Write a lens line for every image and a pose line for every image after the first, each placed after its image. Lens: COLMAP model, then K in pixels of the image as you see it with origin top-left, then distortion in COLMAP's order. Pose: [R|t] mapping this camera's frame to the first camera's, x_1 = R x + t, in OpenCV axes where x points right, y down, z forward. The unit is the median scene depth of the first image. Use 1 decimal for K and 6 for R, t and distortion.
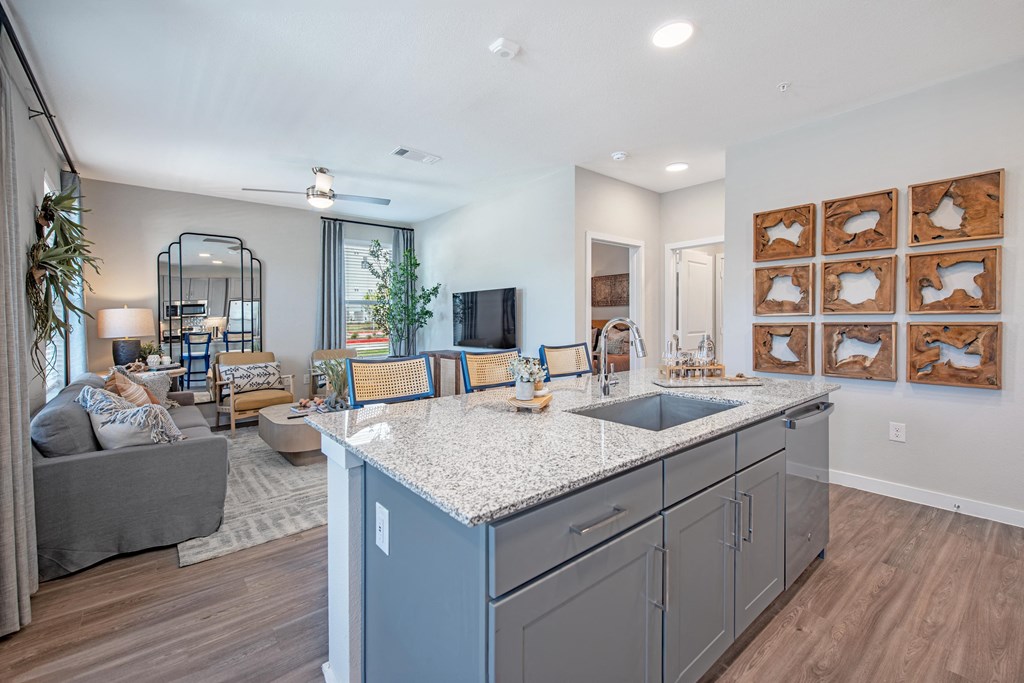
lens RADIAL K [[446.6, 0, 510.7], [0, 446.6, 331.7], [0, 0, 1]] dist [0.000852, 0.000126]
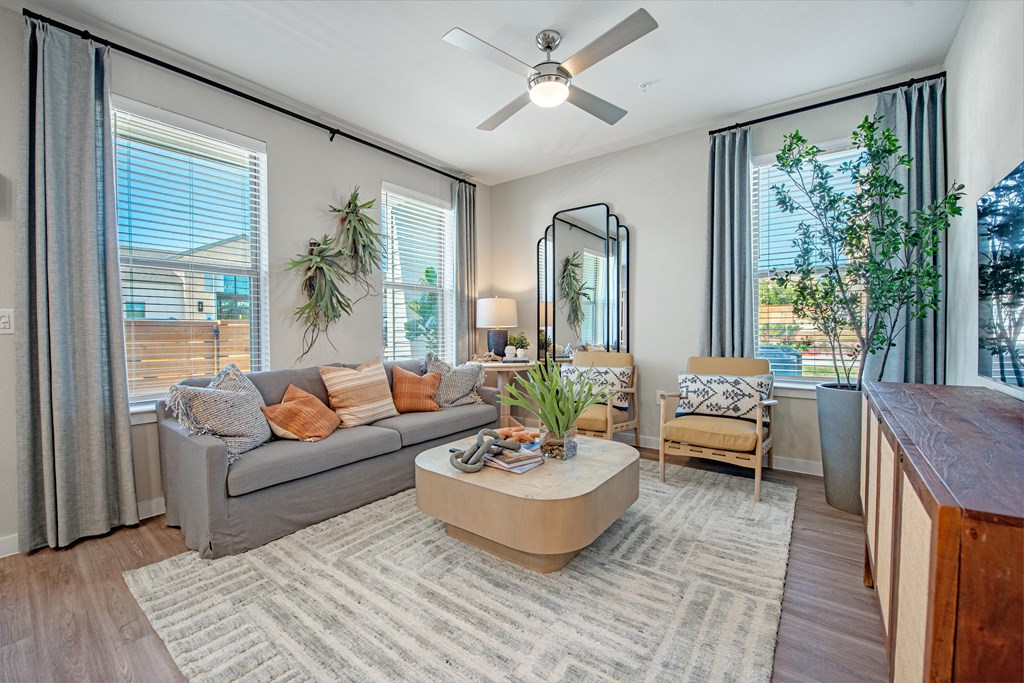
lens RADIAL K [[418.3, 0, 512.0], [0, 418.3, 341.5], [0, 0, 1]] dist [-0.002044, -0.011981]
pose [[0.229300, 0.014359, -0.973250, 0.058978], [-0.045656, 0.998949, 0.003981, 0.033385], [0.972284, 0.043522, 0.229715, 0.694275]]
